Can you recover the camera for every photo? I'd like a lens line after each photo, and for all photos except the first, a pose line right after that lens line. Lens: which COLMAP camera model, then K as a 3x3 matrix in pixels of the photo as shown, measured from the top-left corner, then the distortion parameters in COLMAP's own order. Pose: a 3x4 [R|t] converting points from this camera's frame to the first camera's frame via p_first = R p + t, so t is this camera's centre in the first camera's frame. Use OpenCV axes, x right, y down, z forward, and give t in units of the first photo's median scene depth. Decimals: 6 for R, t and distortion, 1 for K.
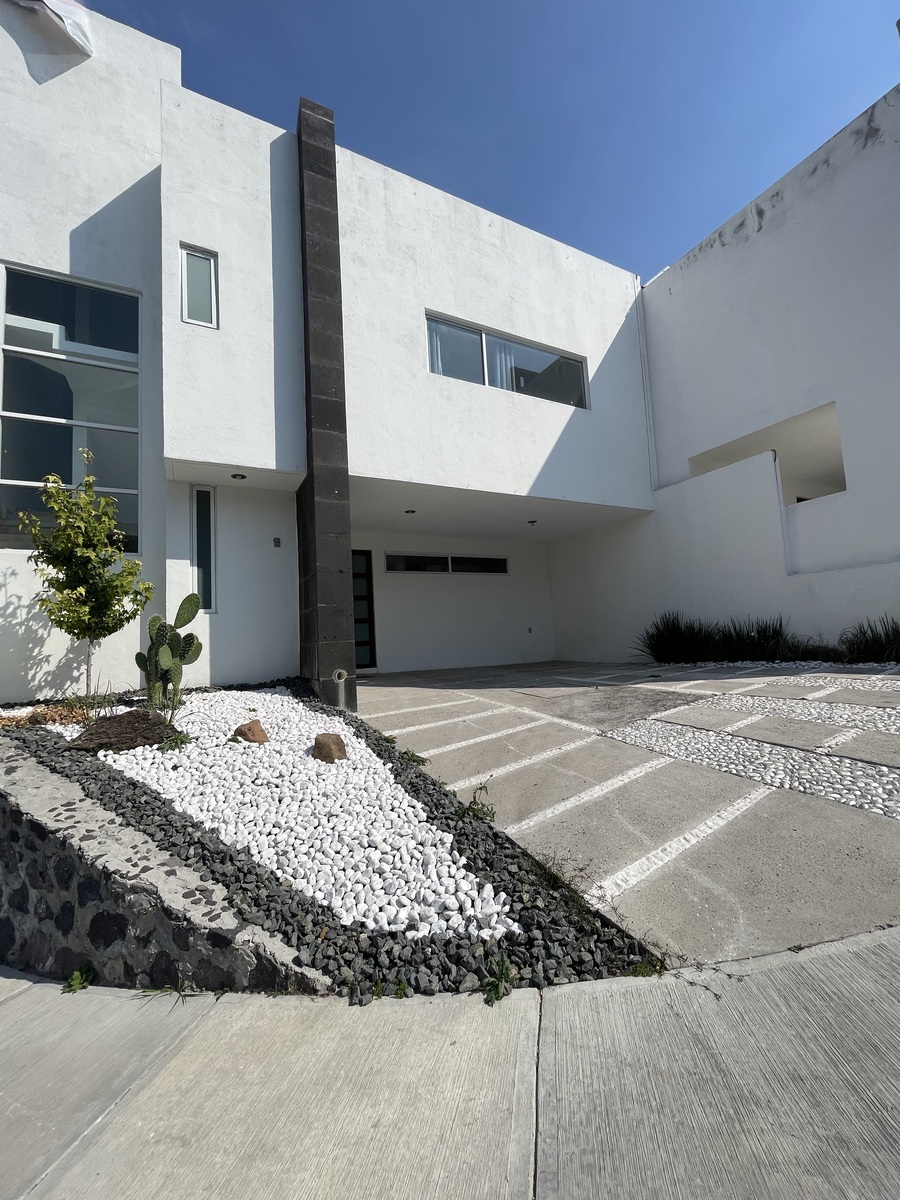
lens RADIAL K [[484.3, 0, 450.0], [0, 484.3, 600.0], [0, 0, 1]] dist [-0.002217, 0.000497]
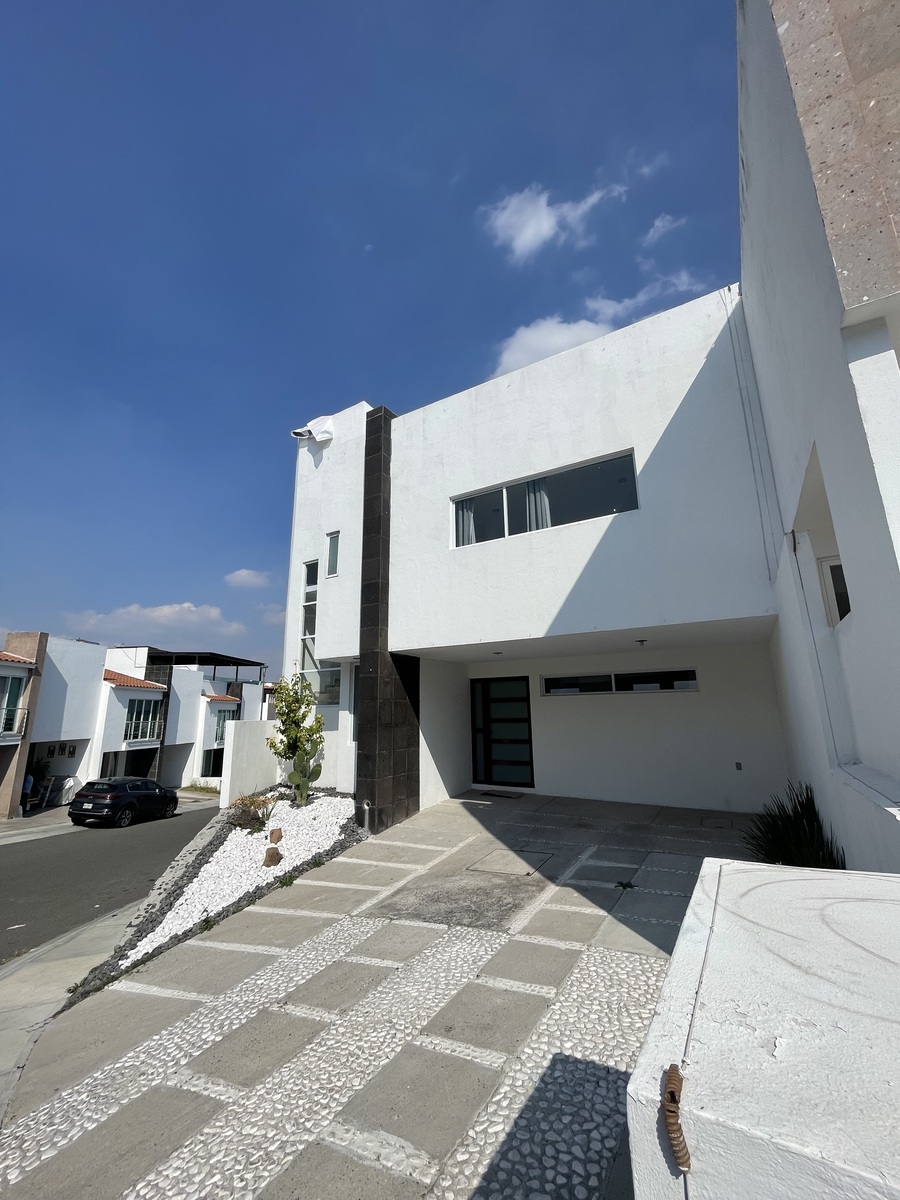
lens RADIAL K [[484.3, 0, 450.0], [0, 484.3, 600.0], [0, 0, 1]] dist [-0.002217, 0.000497]
pose [[0.520612, -0.146118, -0.841197, 0.824450], [0.059224, 0.989054, -0.135147, -0.159422], [0.851737, 0.020540, 0.523567, 0.323495]]
